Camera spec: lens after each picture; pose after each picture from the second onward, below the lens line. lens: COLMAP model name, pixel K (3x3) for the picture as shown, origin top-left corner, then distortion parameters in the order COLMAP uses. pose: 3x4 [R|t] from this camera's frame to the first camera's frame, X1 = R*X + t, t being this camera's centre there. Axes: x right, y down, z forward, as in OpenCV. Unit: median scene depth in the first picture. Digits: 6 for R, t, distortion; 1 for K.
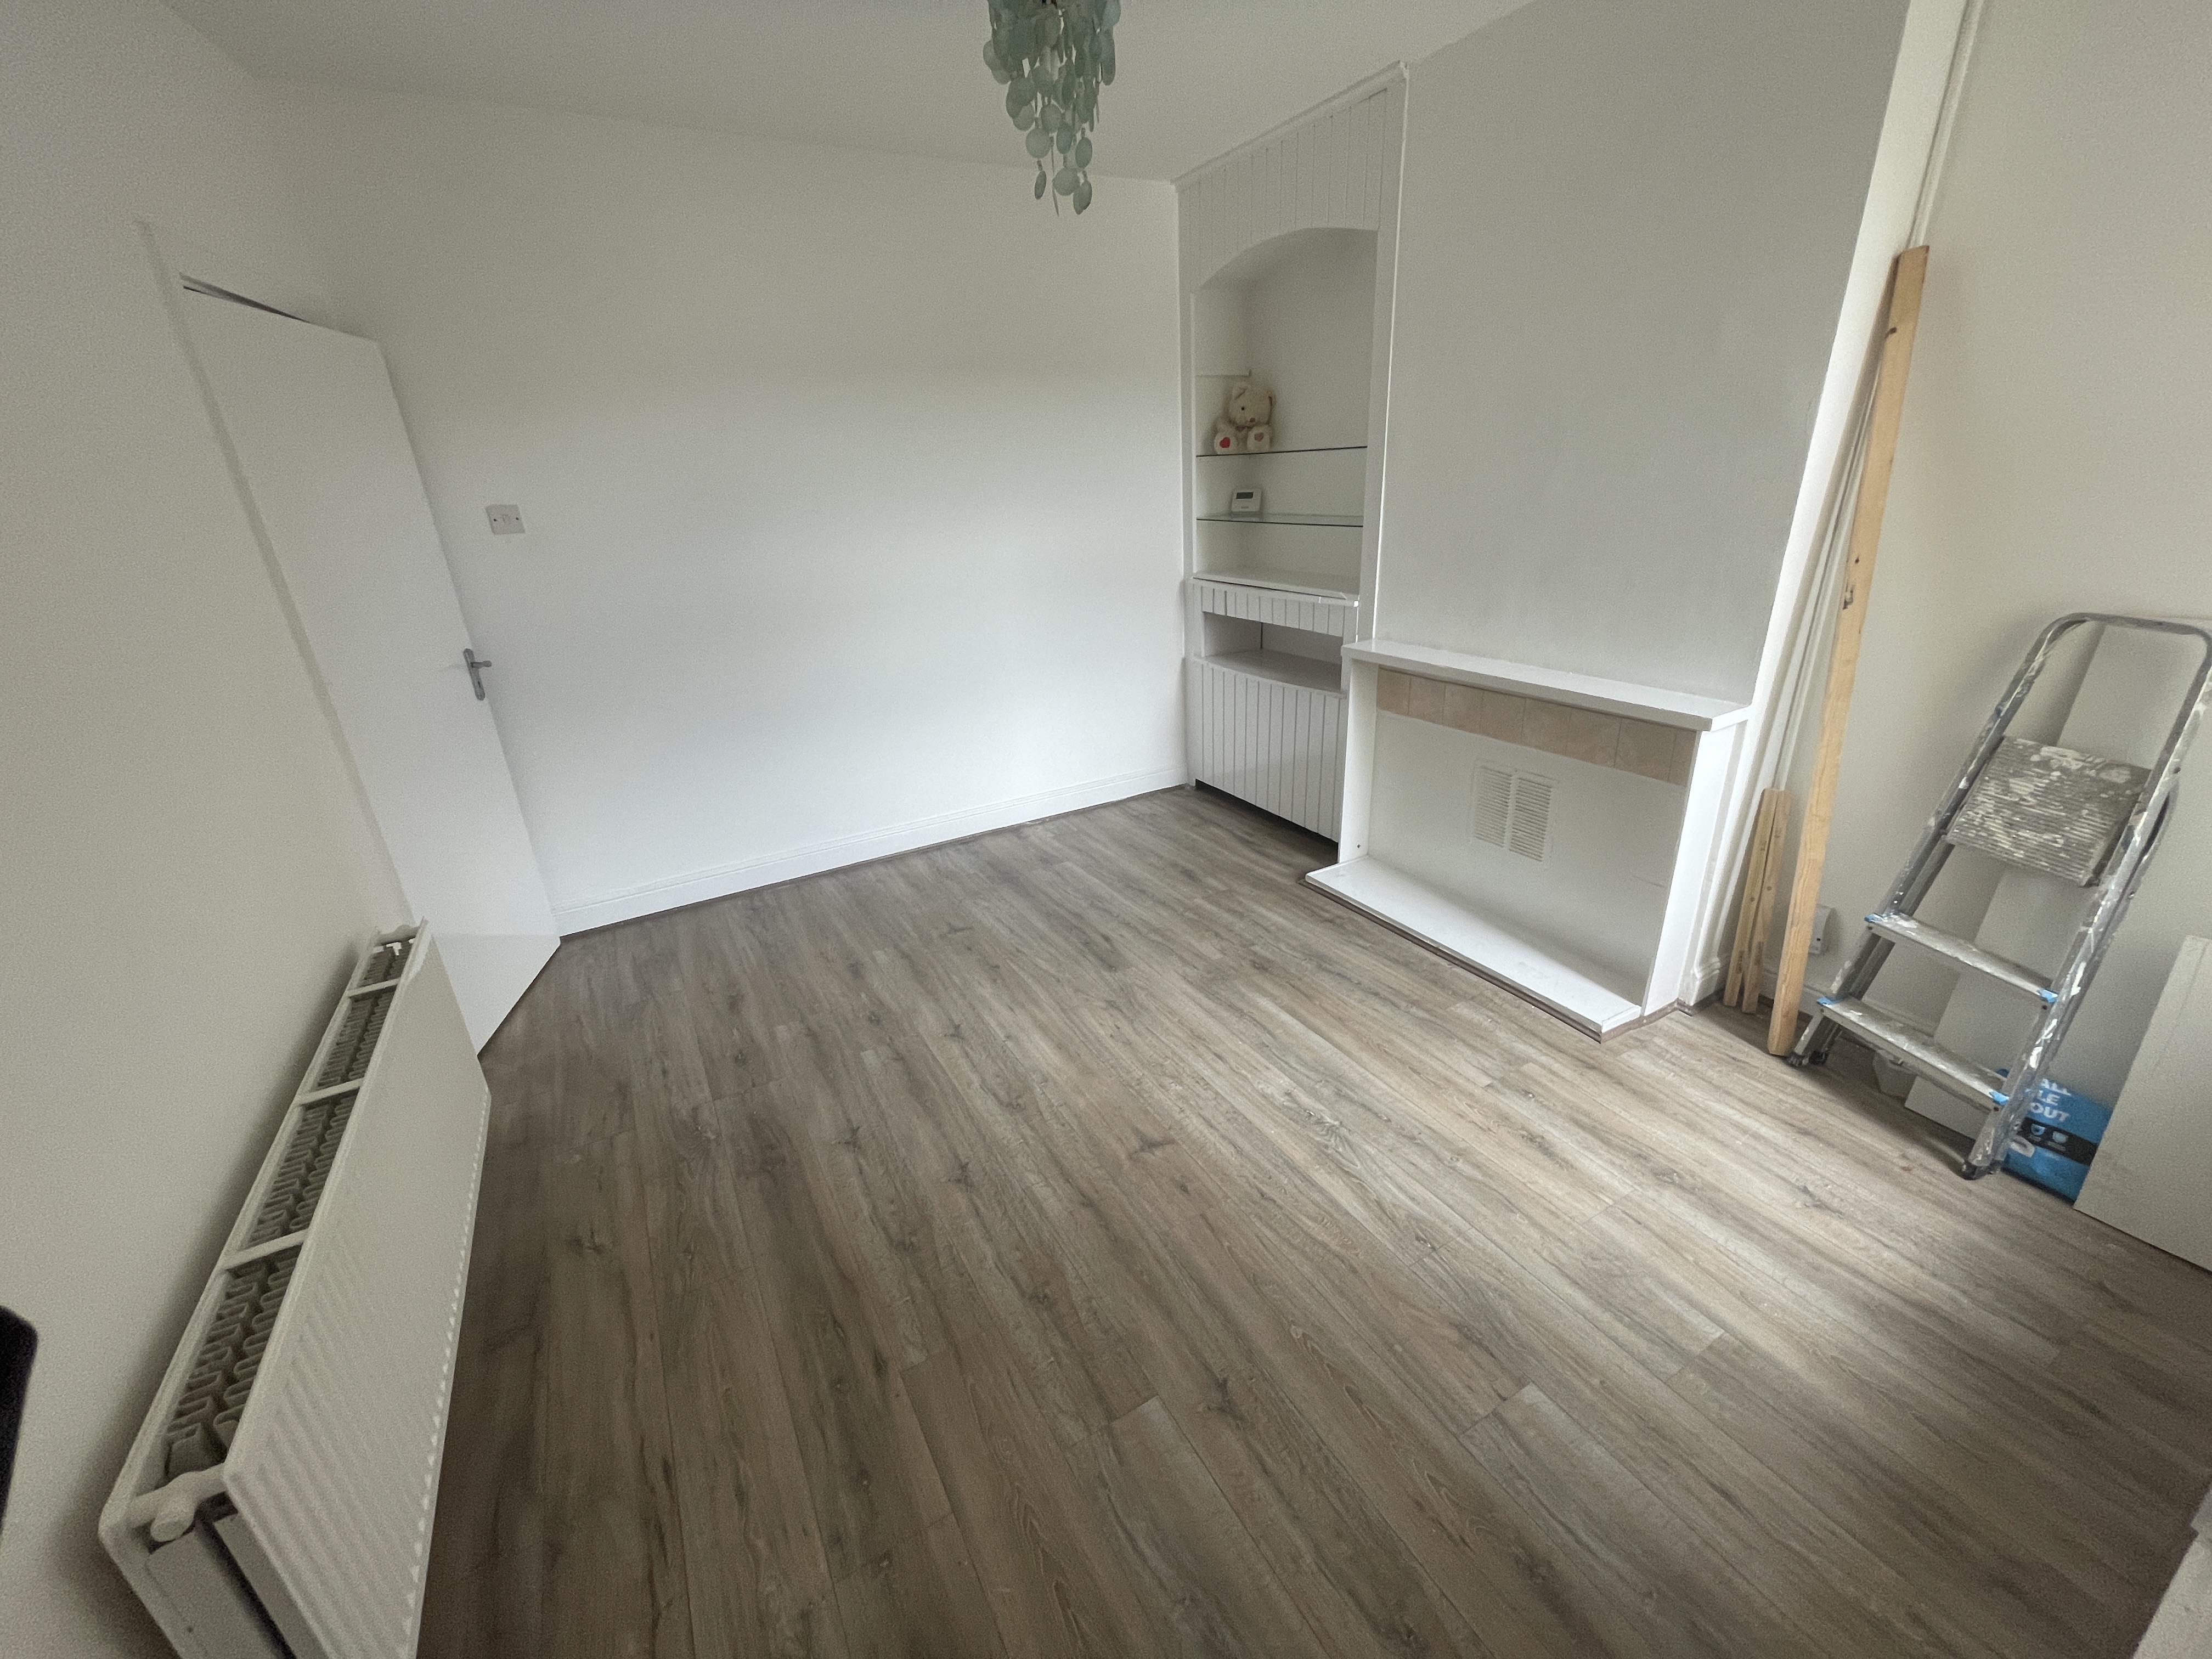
lens RADIAL K [[895.9, 0, 1099.9], [0, 895.9, 823.5], [0, 0, 1]] dist [0.007901, 0.000729]
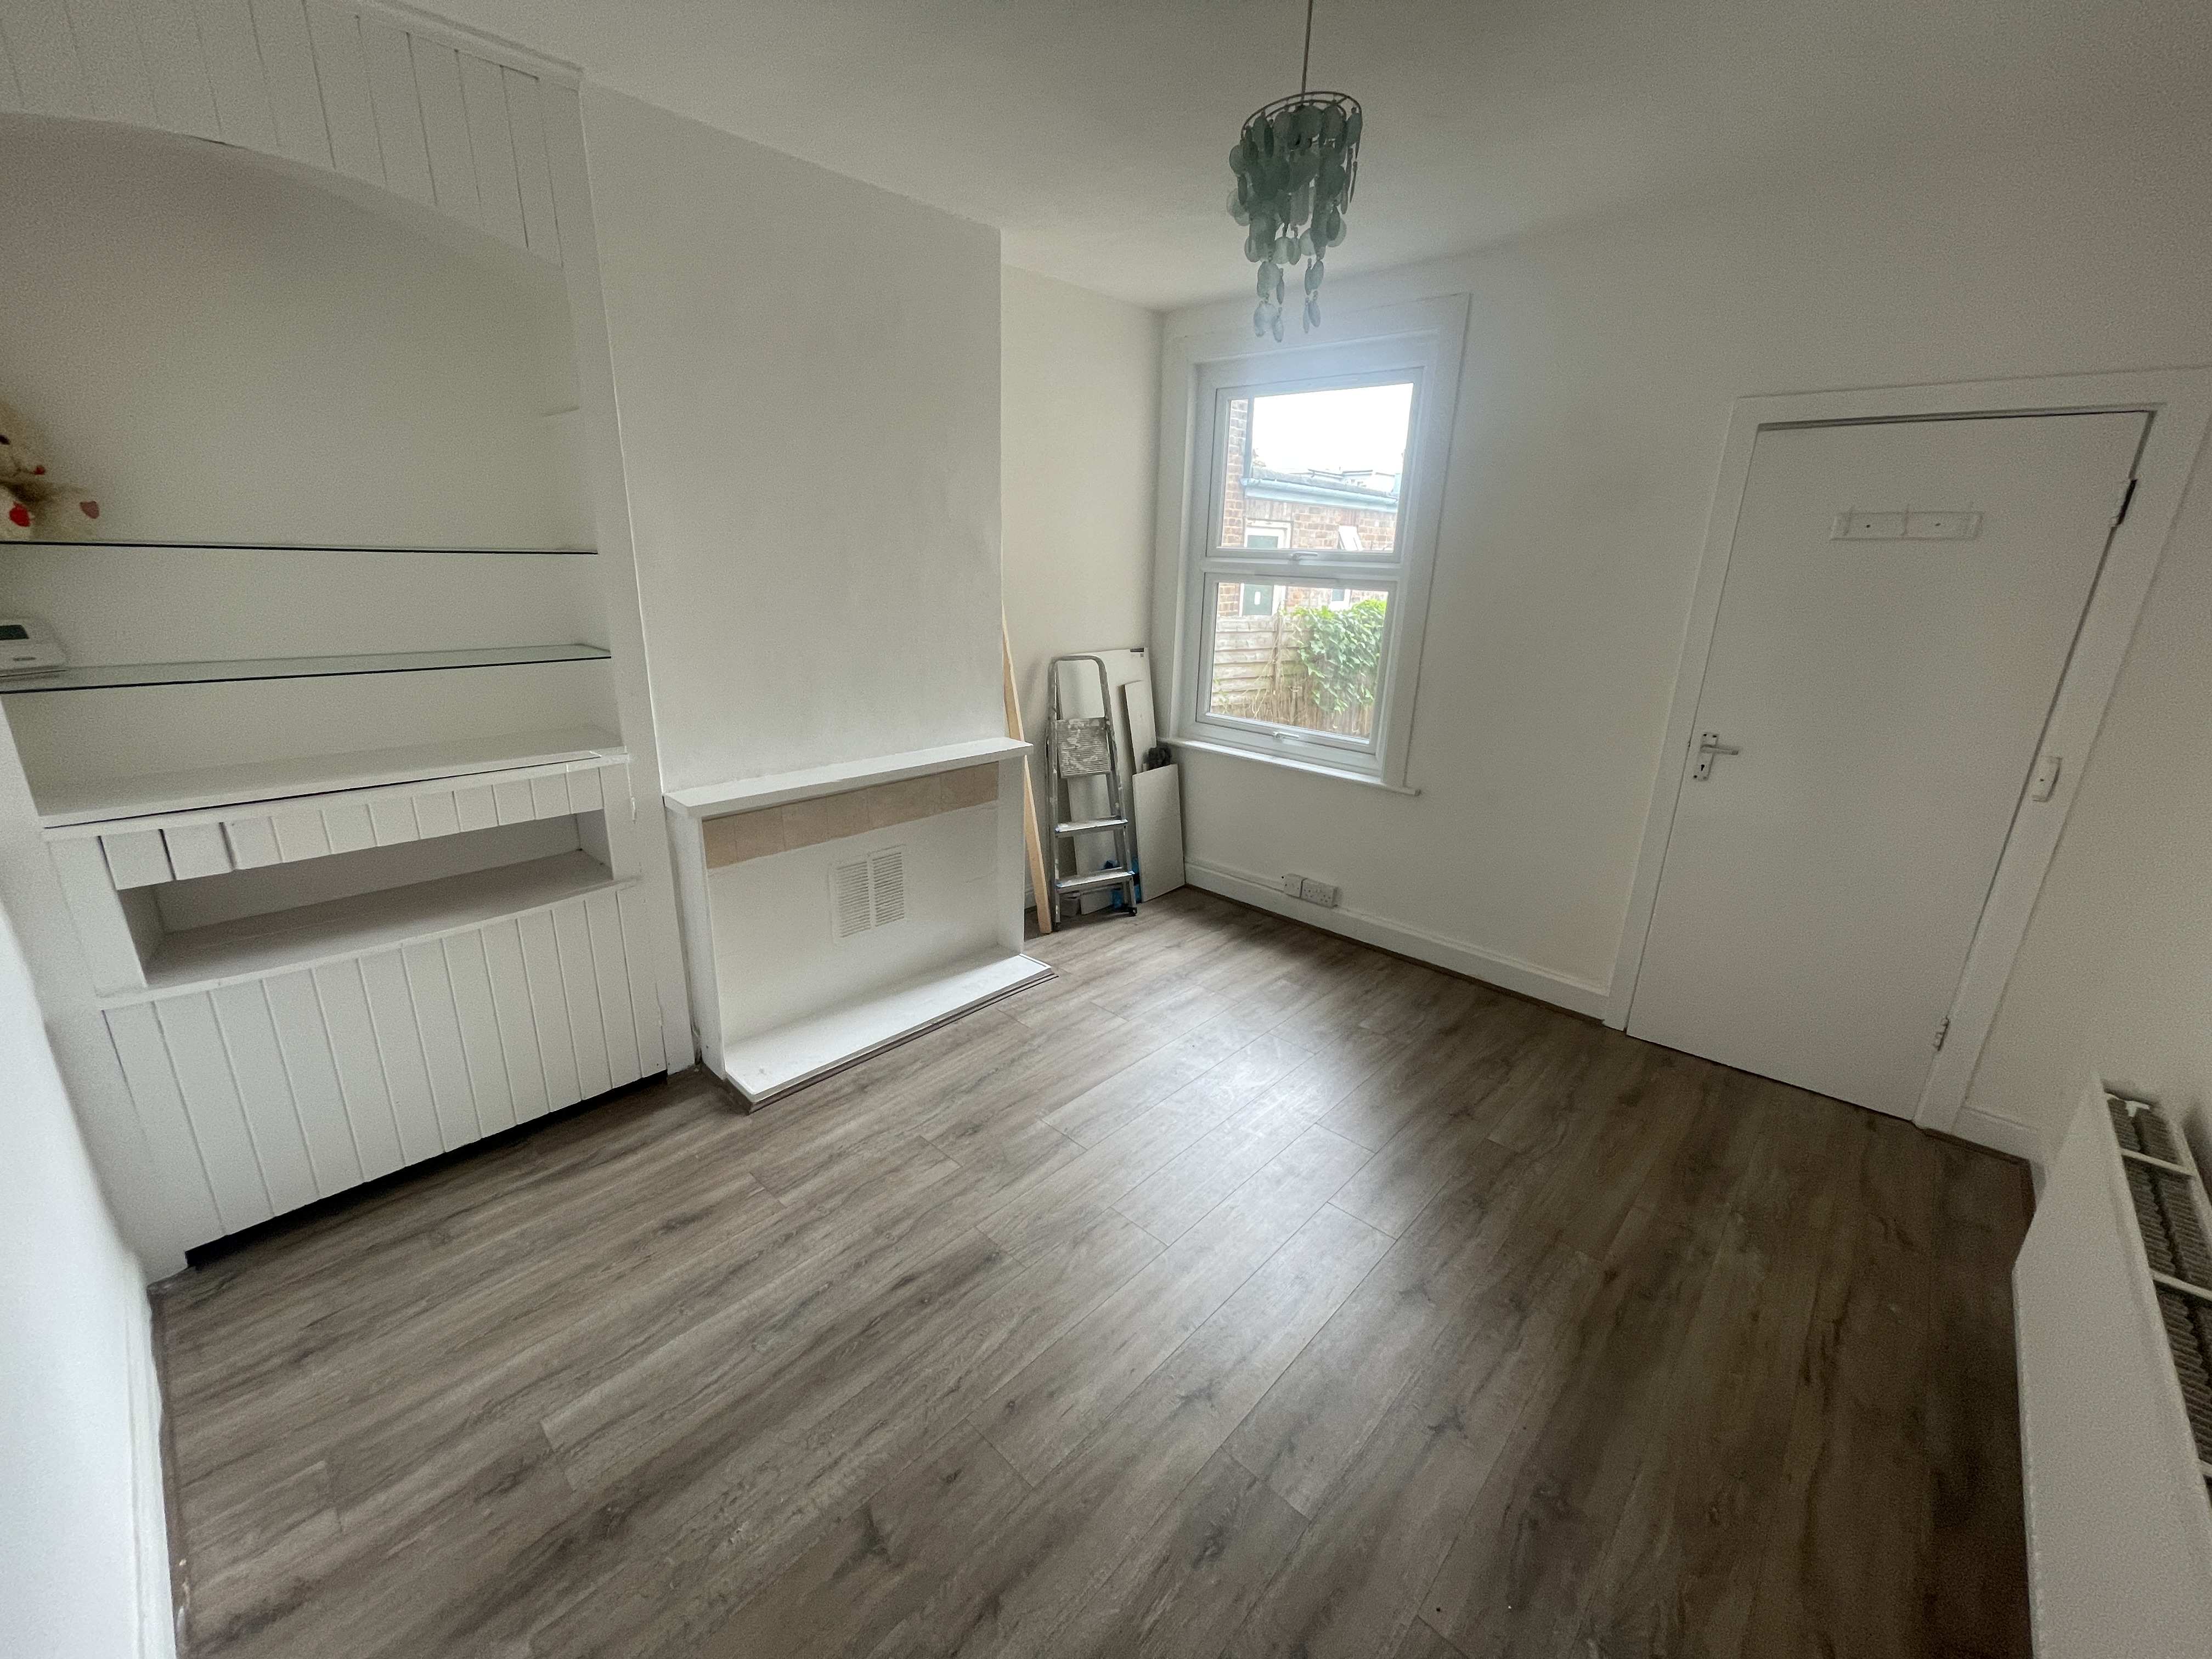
lens RADIAL K [[895.9, 0, 1095.2], [0, 895.9, 831.4], [0, 0, 1]] dist [0.007901, 0.000729]
pose [[-0.301386, -0.250611, 0.919979, -0.587481], [0.339896, 0.873220, 0.349224, -0.358392], [-0.890863, 0.417948, -0.177994, 0.914981]]
